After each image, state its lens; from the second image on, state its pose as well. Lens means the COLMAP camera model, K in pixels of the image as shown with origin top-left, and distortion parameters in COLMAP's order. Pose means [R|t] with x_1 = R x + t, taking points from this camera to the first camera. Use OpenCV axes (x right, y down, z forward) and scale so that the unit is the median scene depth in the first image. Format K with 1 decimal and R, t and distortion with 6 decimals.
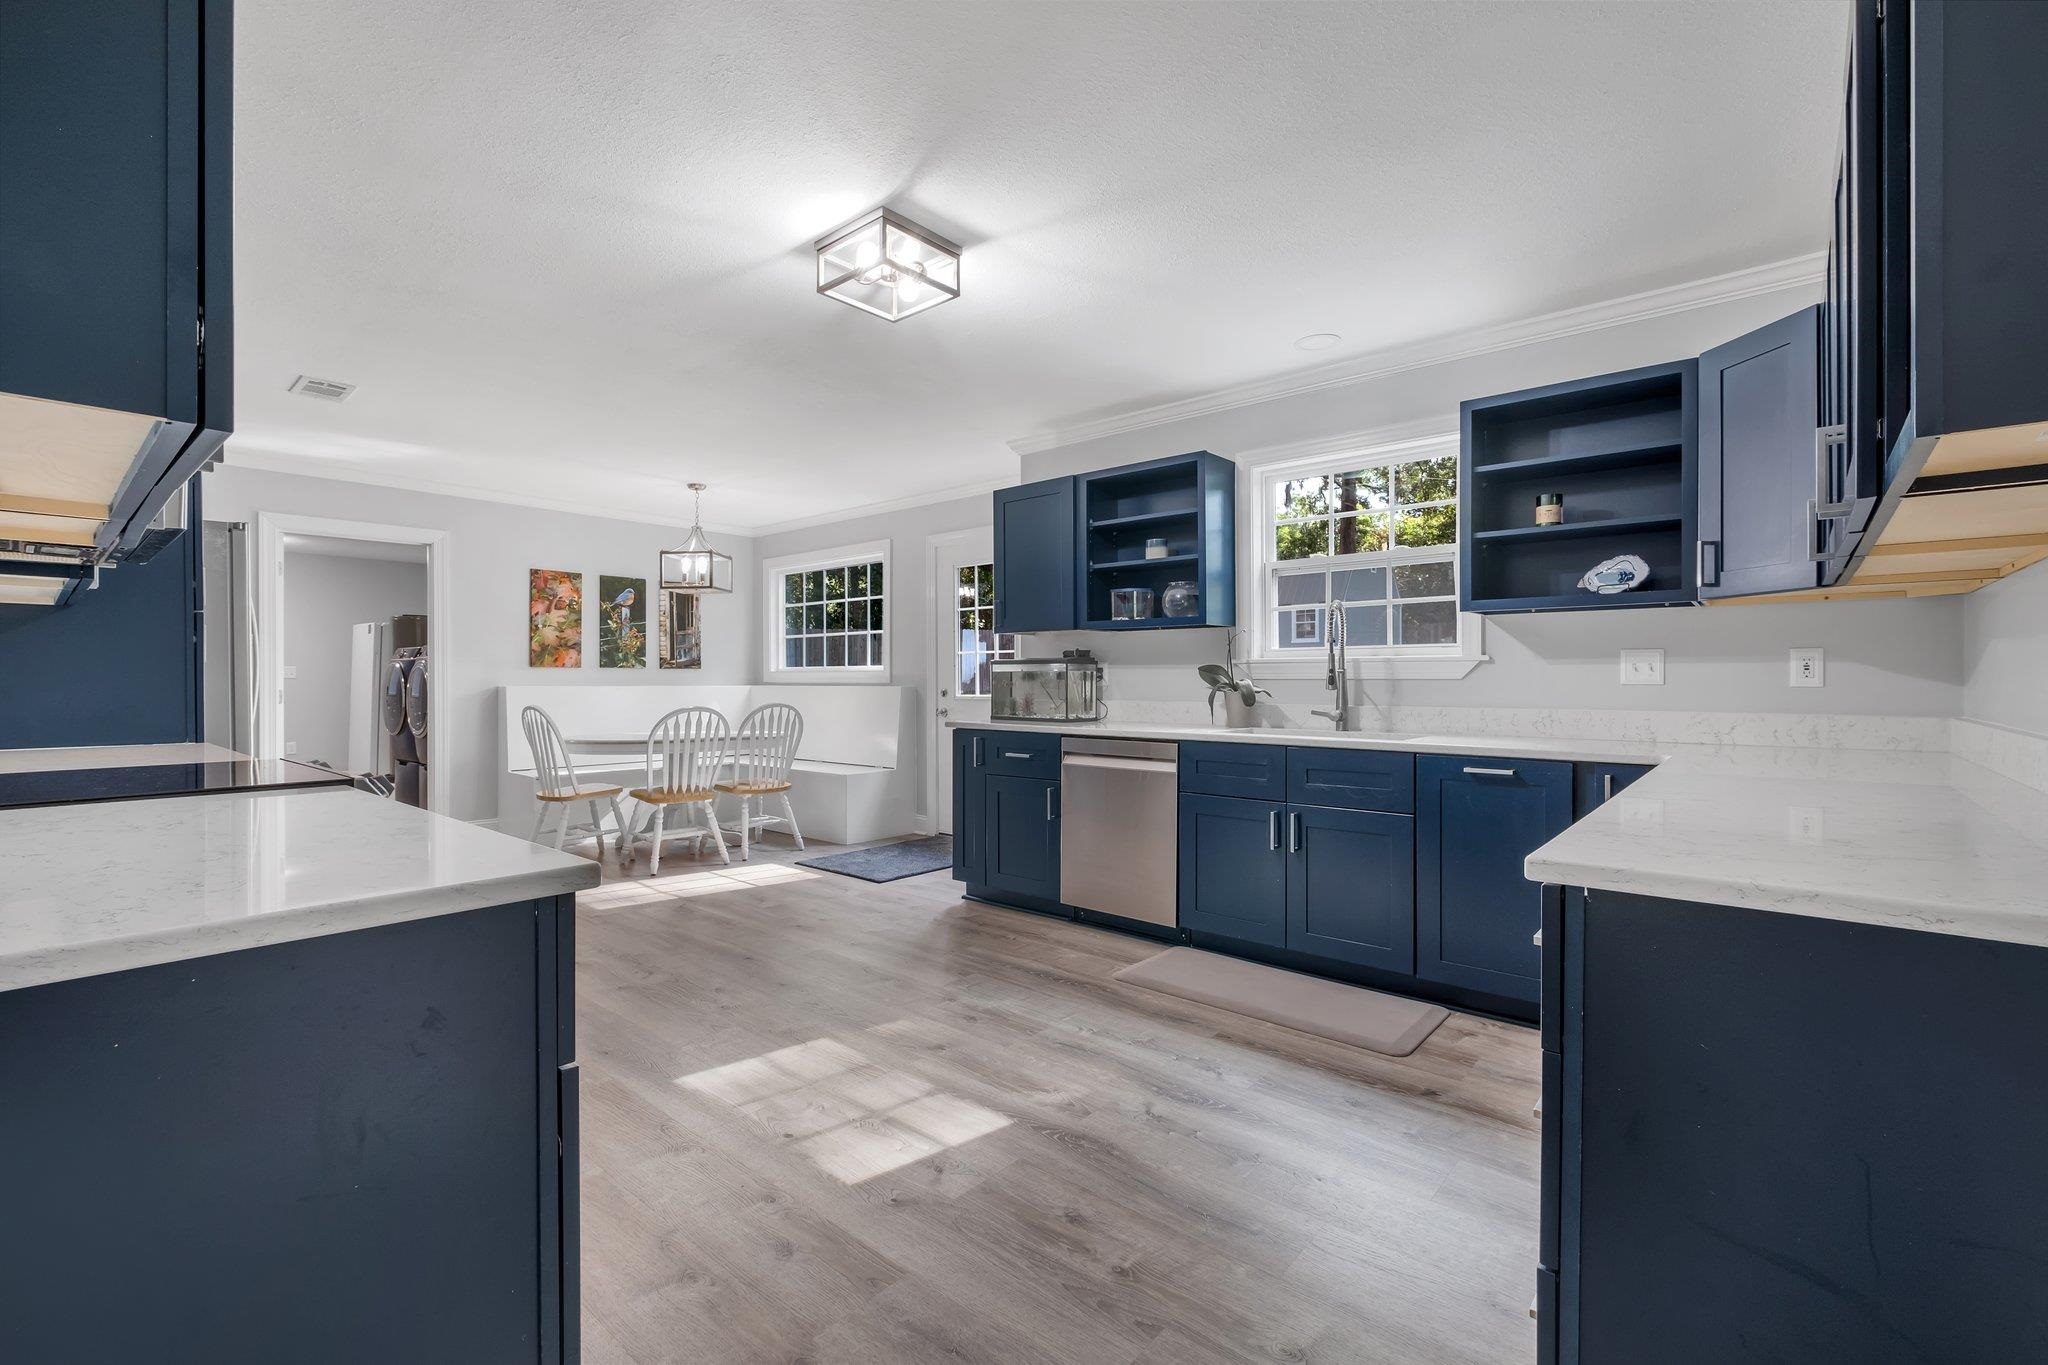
lens RADIAL K [[888.4, 0, 1013.0], [0, 888.4, 685.1], [0, 0, 1]] dist [-0.010596, 0.000229]
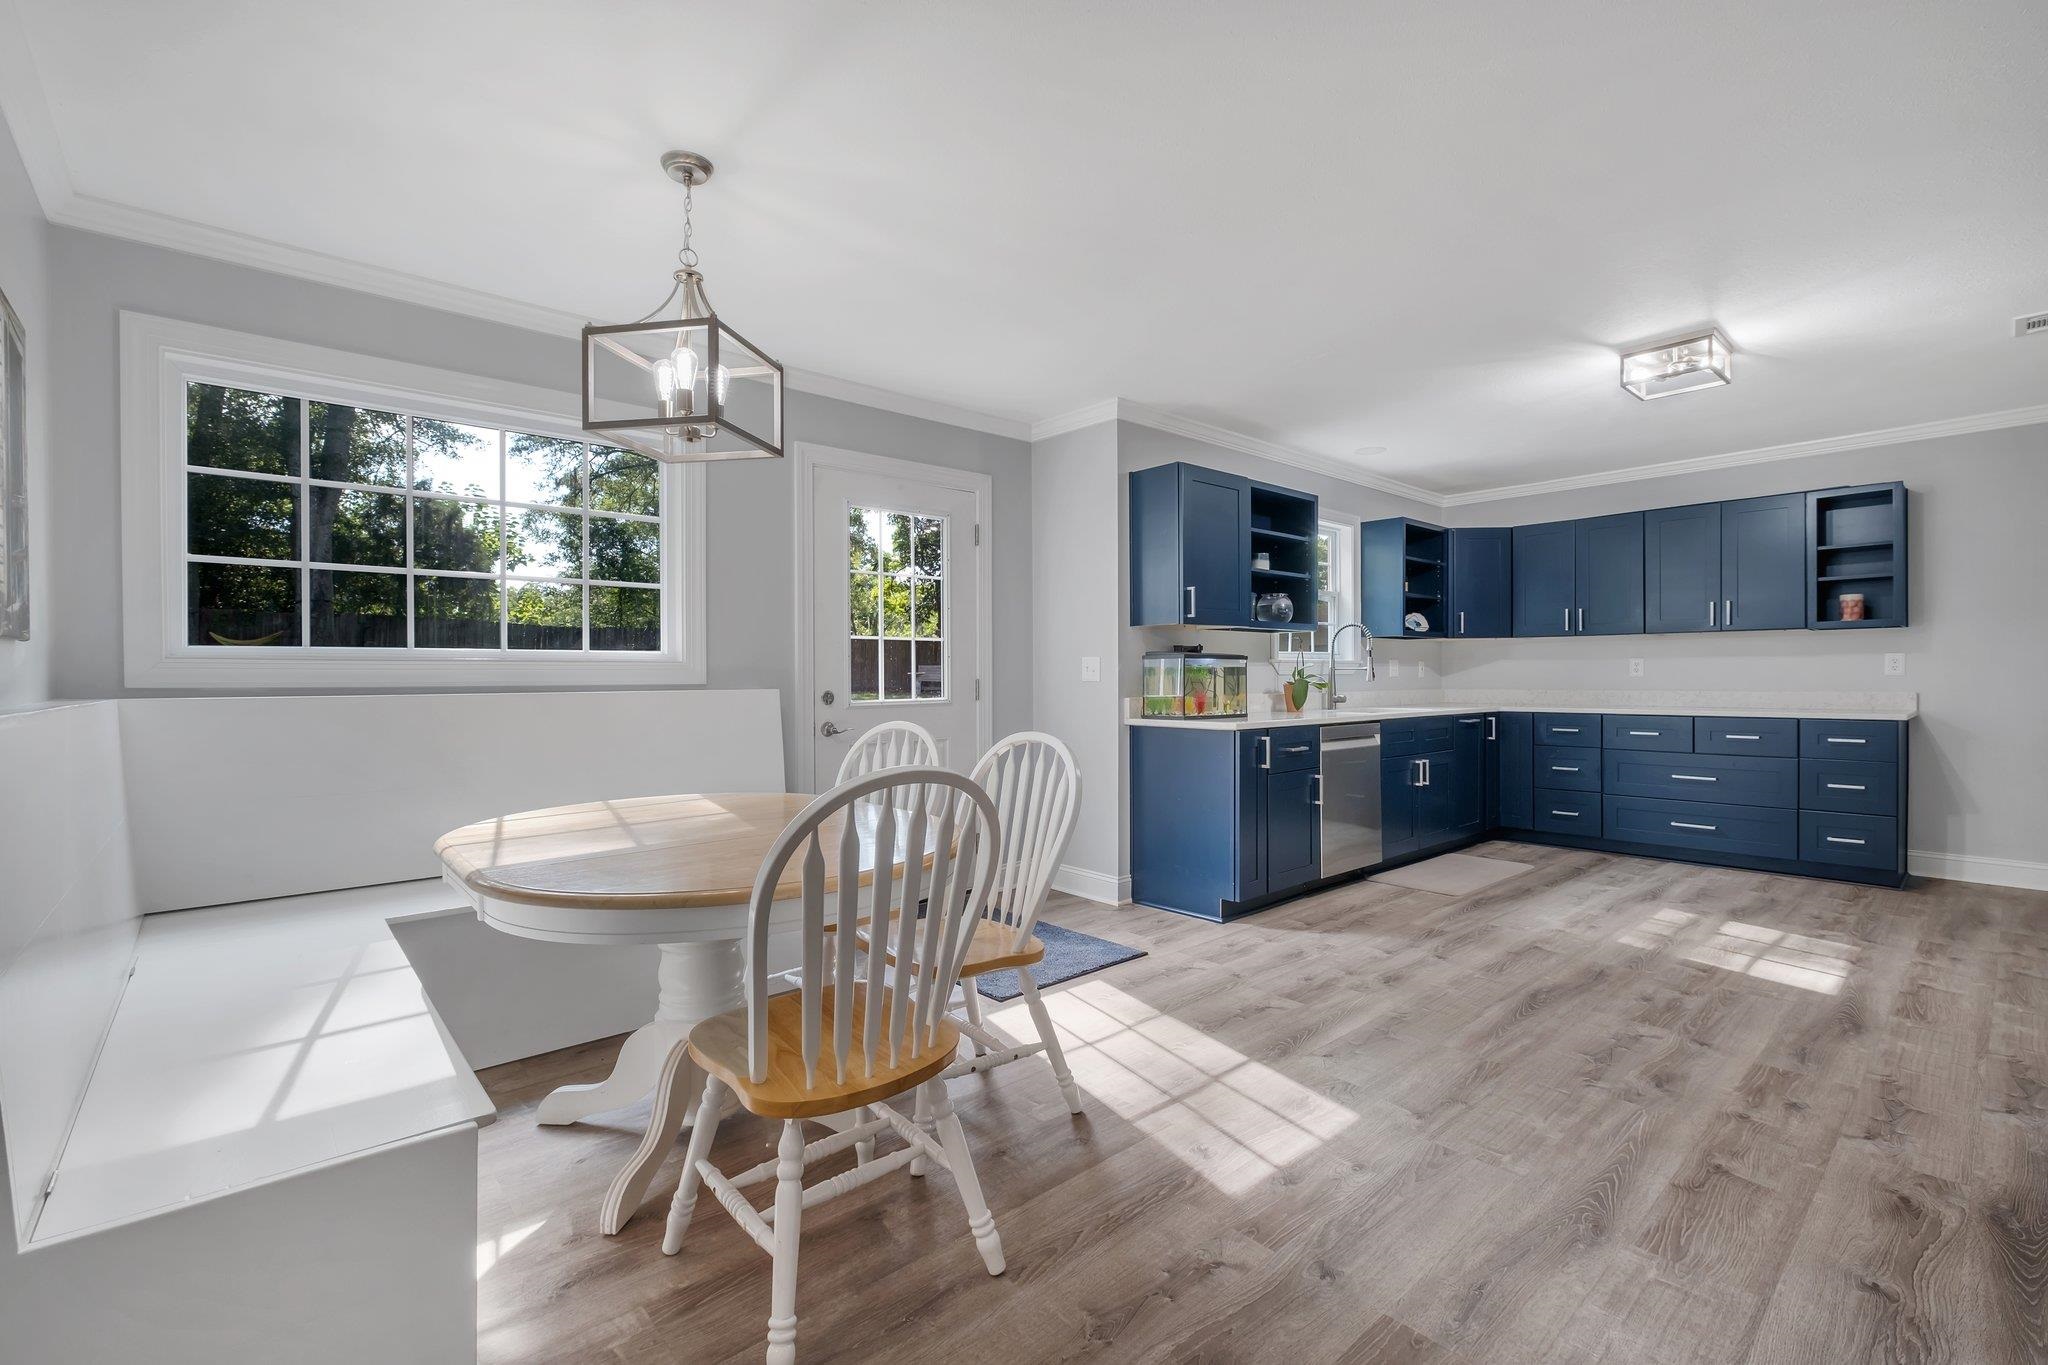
lens RADIAL K [[888.4, 0, 1013.0], [0, 888.4, 685.1], [0, 0, 1]] dist [-0.010596, 0.000229]
pose [[0.130736, -0.010976, 0.991356, -0.647159], [0.011805, 0.999885, 0.009514, -0.004718], [-0.991347, 0.010459, 0.130851, 0.738679]]
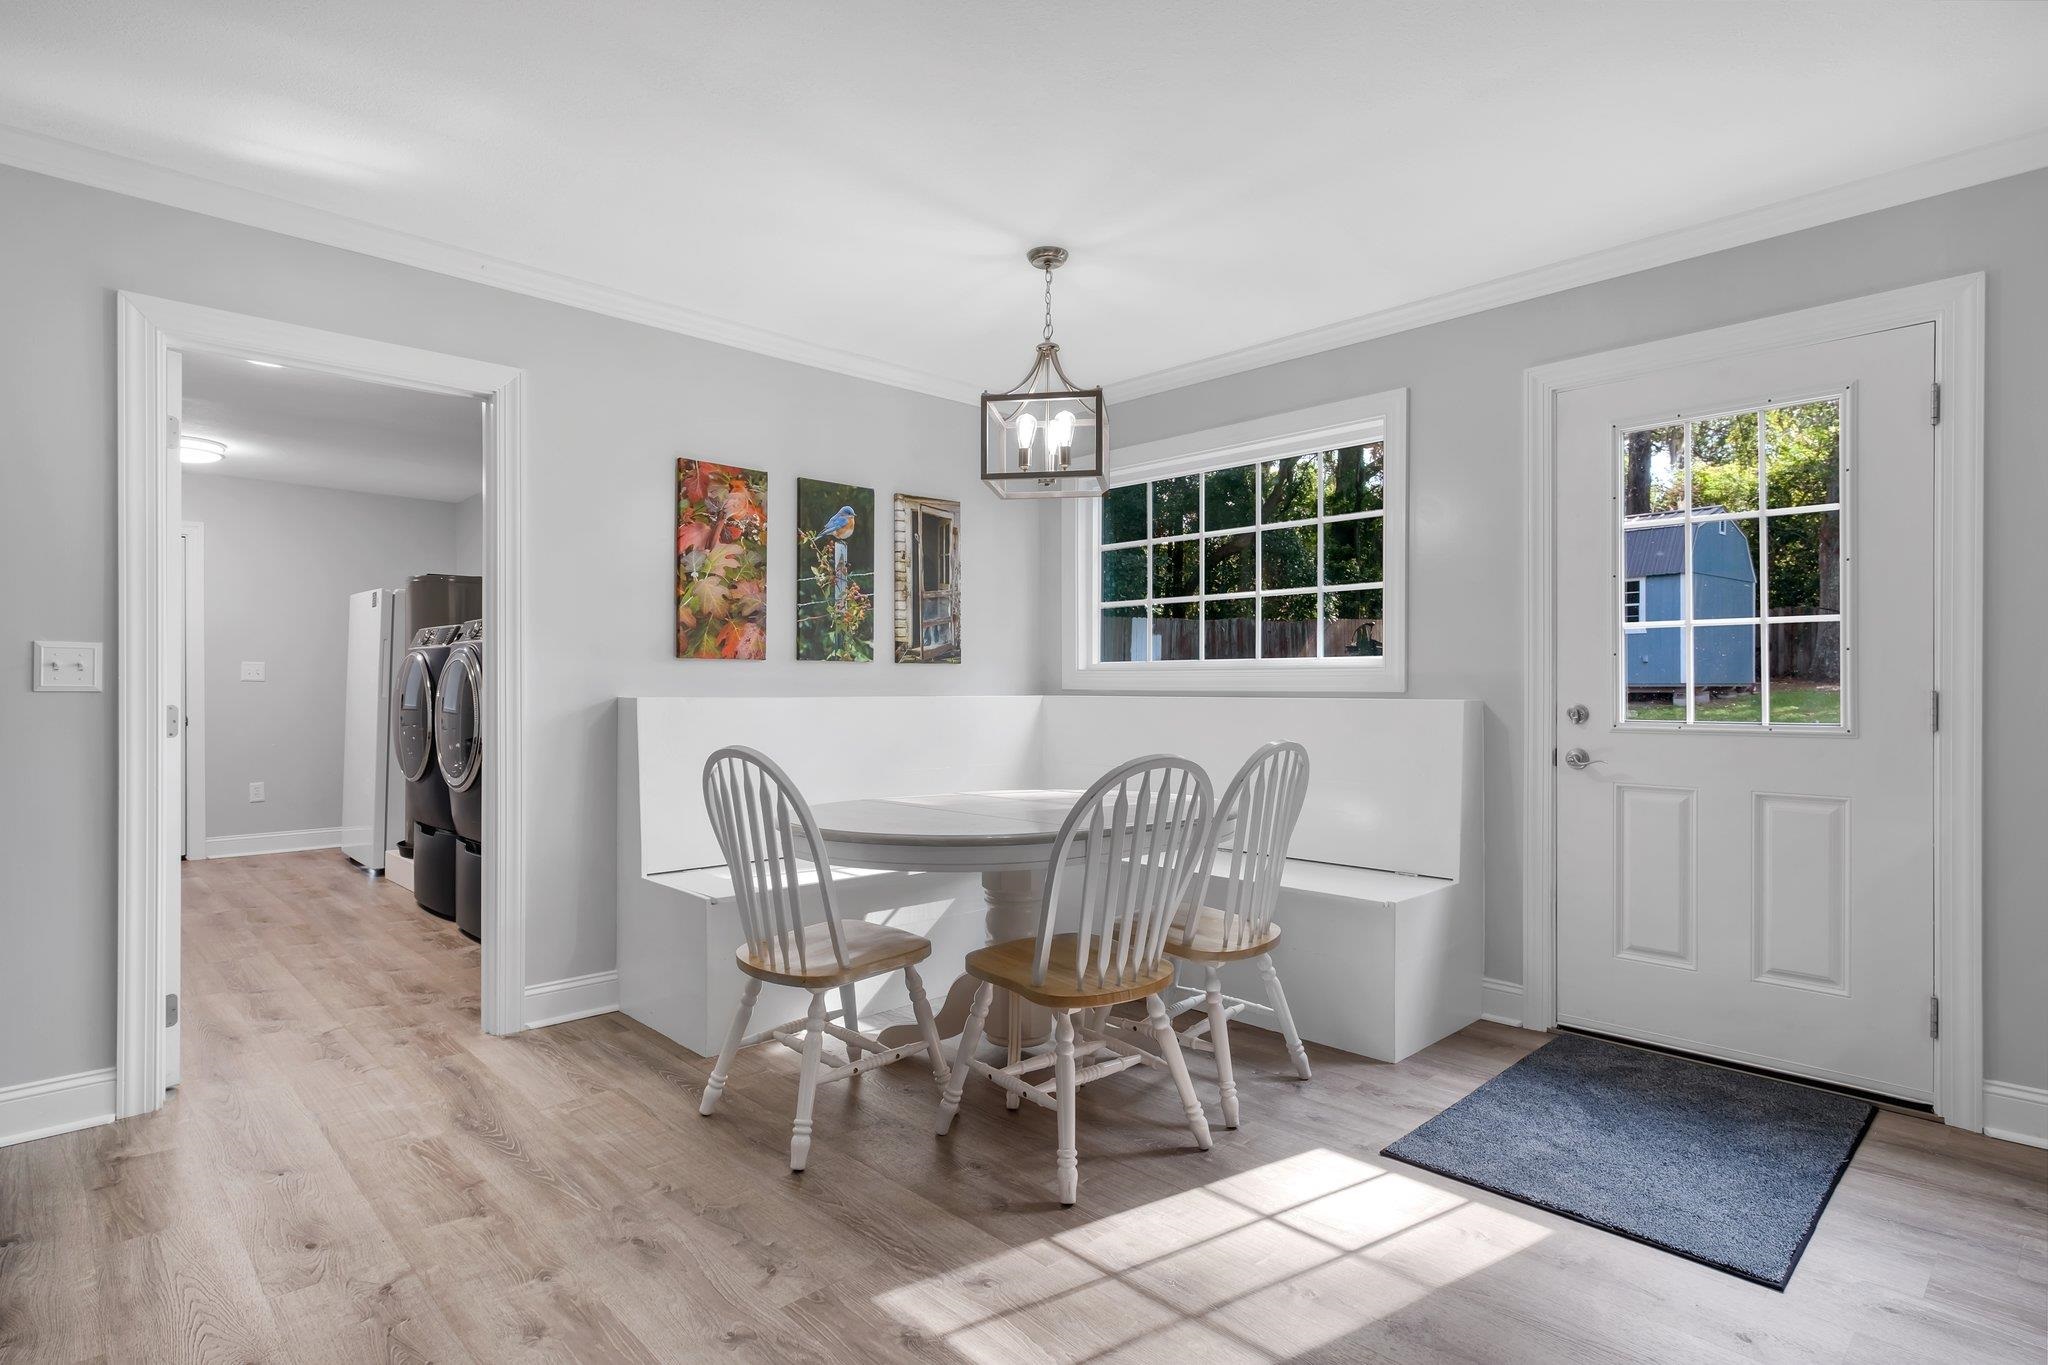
lens RADIAL K [[980.2, 0, 951.6], [0, 980.2, 690.9], [0, 0, 1]] dist [-0.018066, 0.000477]
pose [[0.994913, 0.002262, -0.100712, -0.321961], [-0.002339, 0.999997, -0.000652, -0.002082], [0.100711, 0.000885, 0.994915, 0.452322]]
